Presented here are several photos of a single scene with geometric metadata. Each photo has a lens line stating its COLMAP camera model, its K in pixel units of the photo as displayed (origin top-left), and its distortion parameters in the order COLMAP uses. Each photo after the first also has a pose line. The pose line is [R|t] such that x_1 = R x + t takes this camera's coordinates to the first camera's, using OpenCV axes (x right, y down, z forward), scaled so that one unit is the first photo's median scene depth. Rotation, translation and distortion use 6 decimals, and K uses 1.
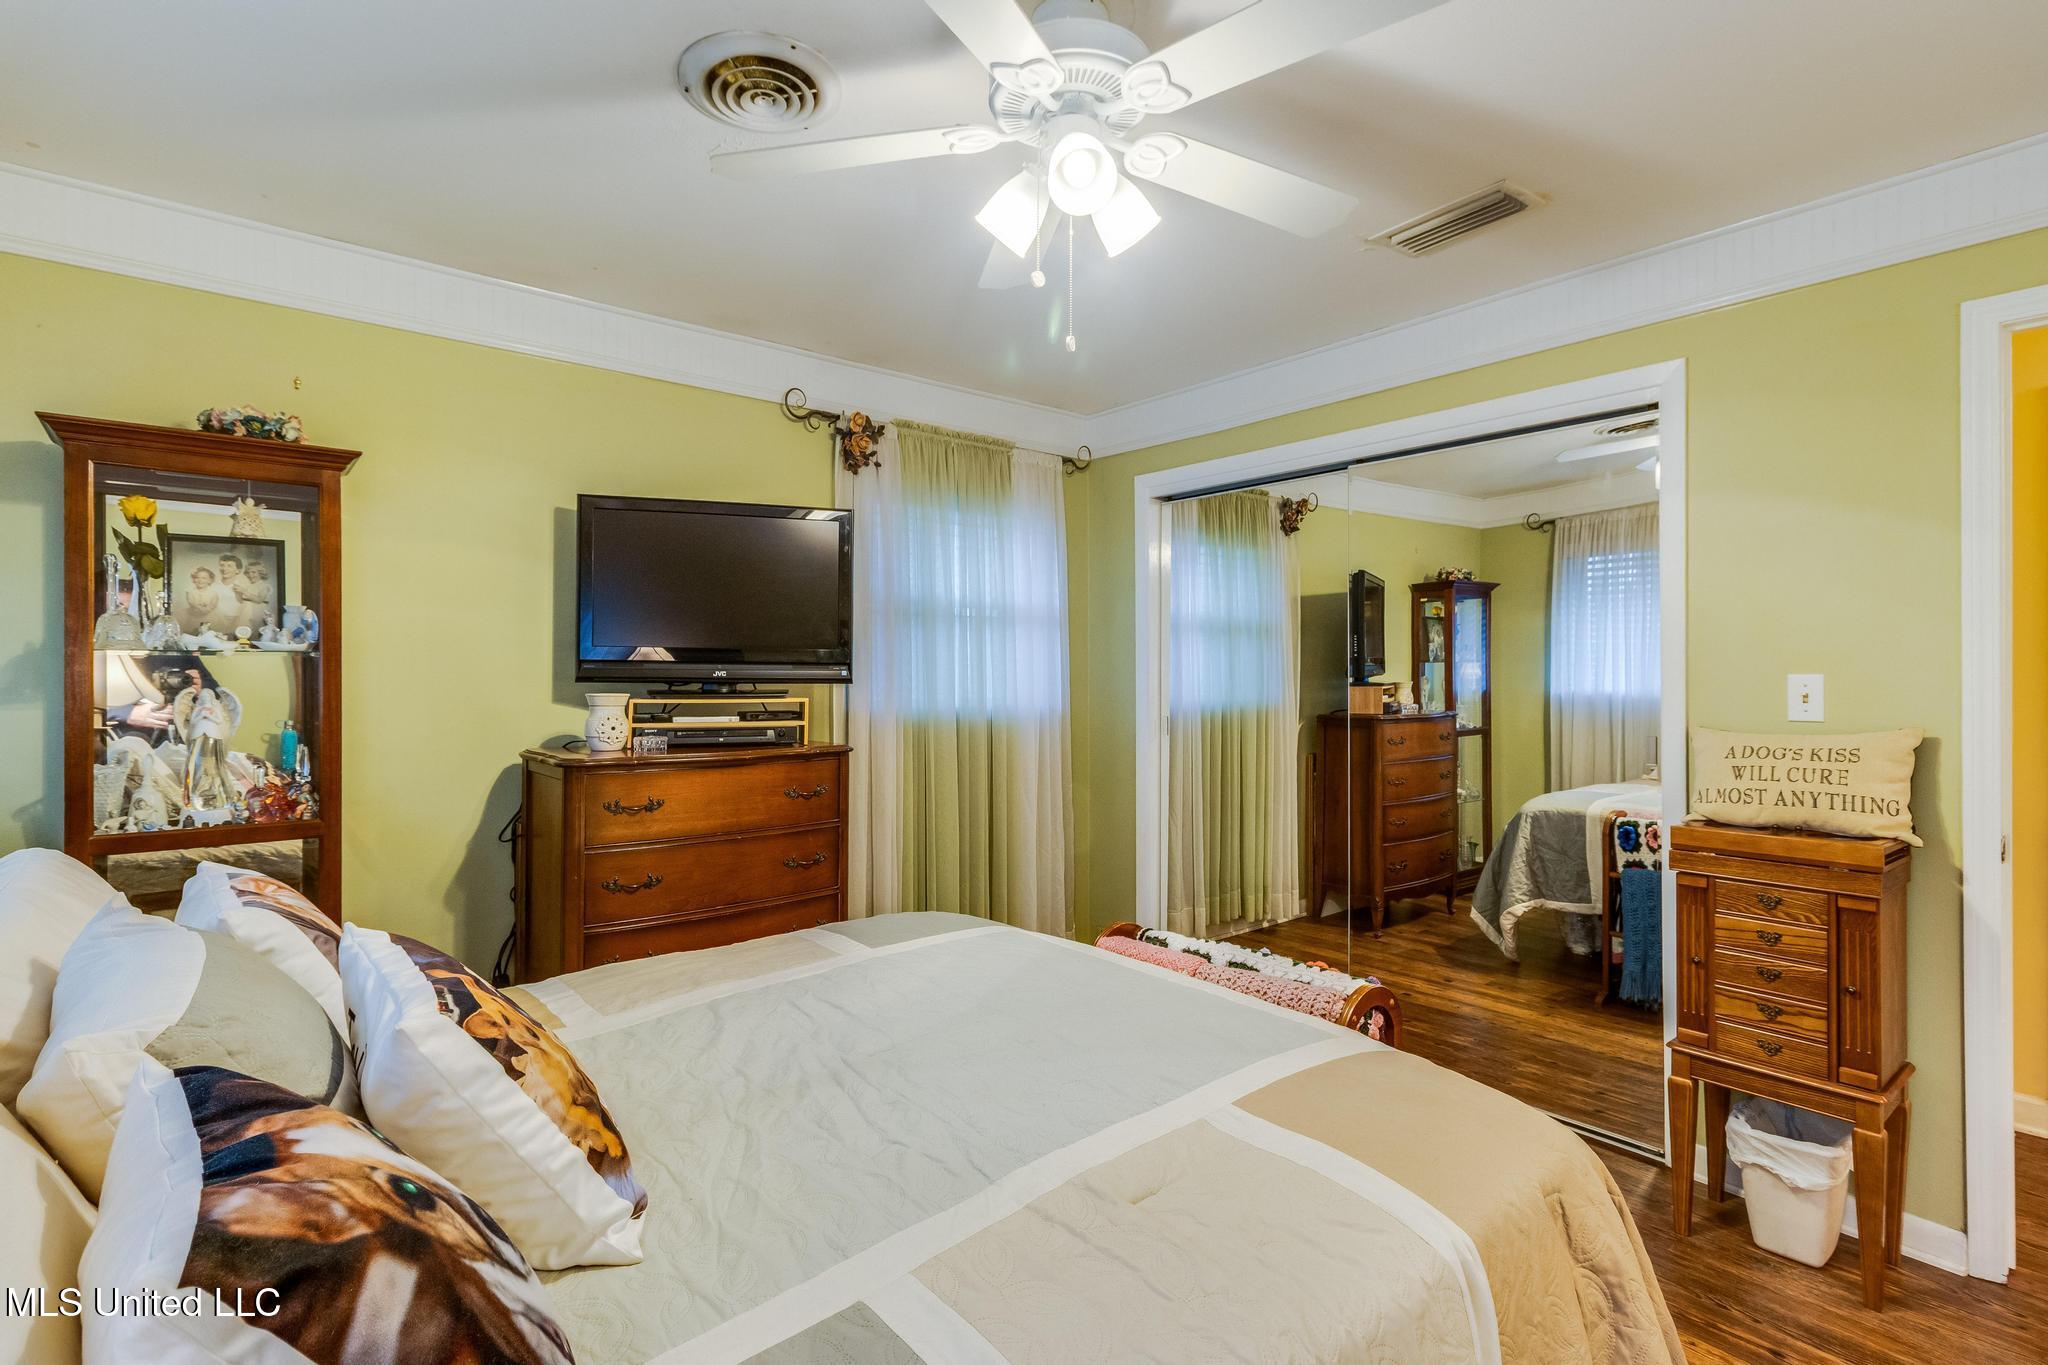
lens RADIAL K [[960.7, 0, 1029.9], [0, 960.7, 677.9], [0, 0, 1]] dist [0.003170, 0.000577]
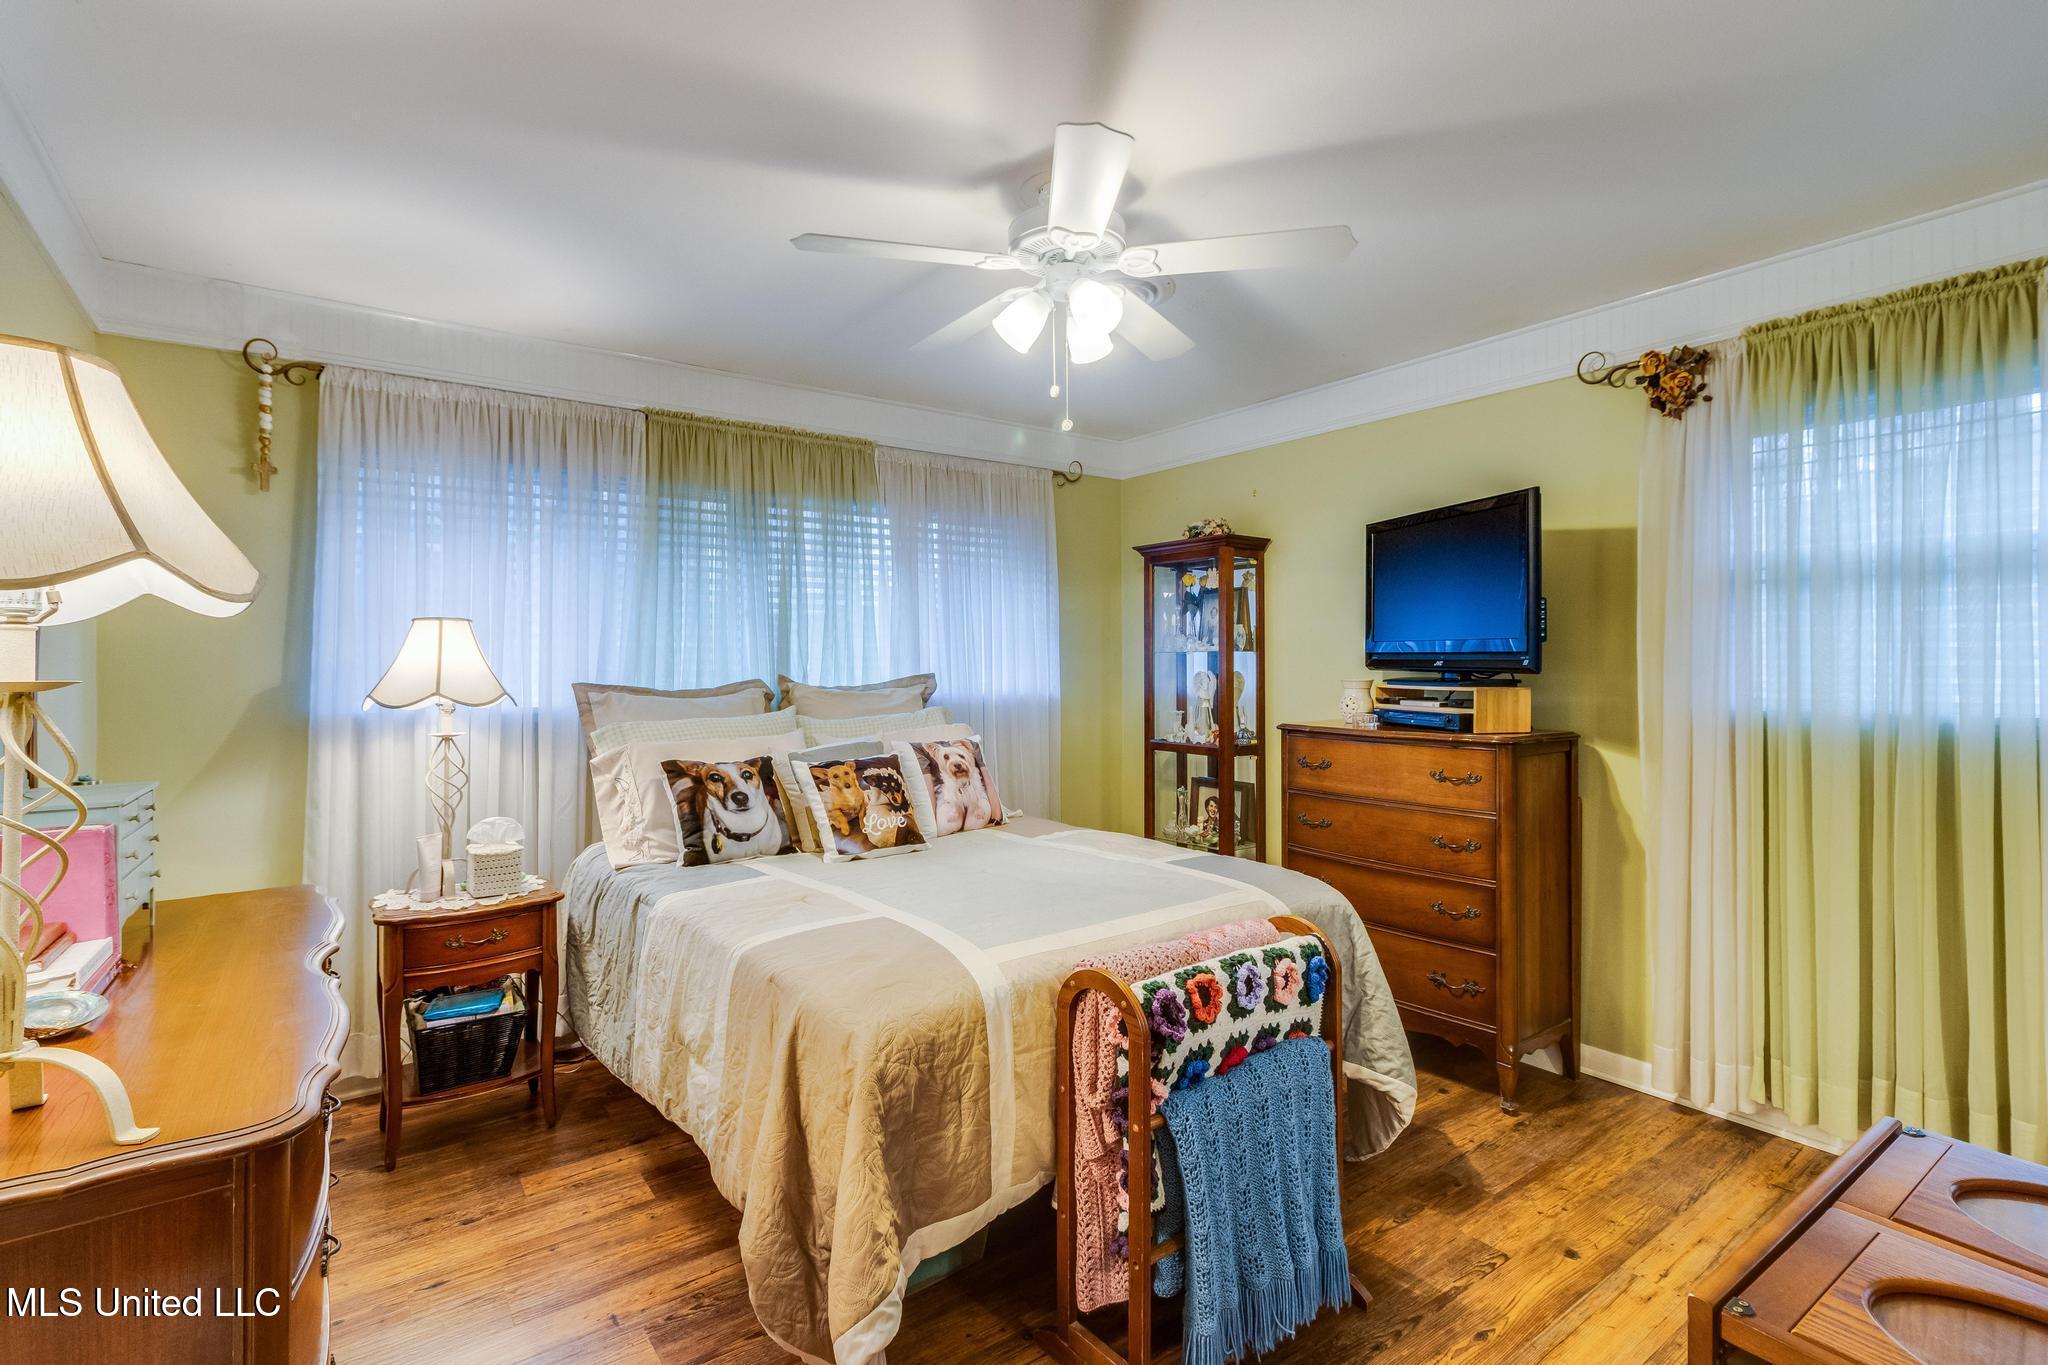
lens RADIAL K [[960.7, 0, 1029.9], [0, 960.7, 668.2], [0, 0, 1]] dist [0.003170, 0.000577]
pose [[-0.064448, 0.001058, -0.997920, 0.677573], [-0.005536, 0.999984, 0.001417, 0.001838], [0.997906, 0.005616, -0.064441, 0.500706]]
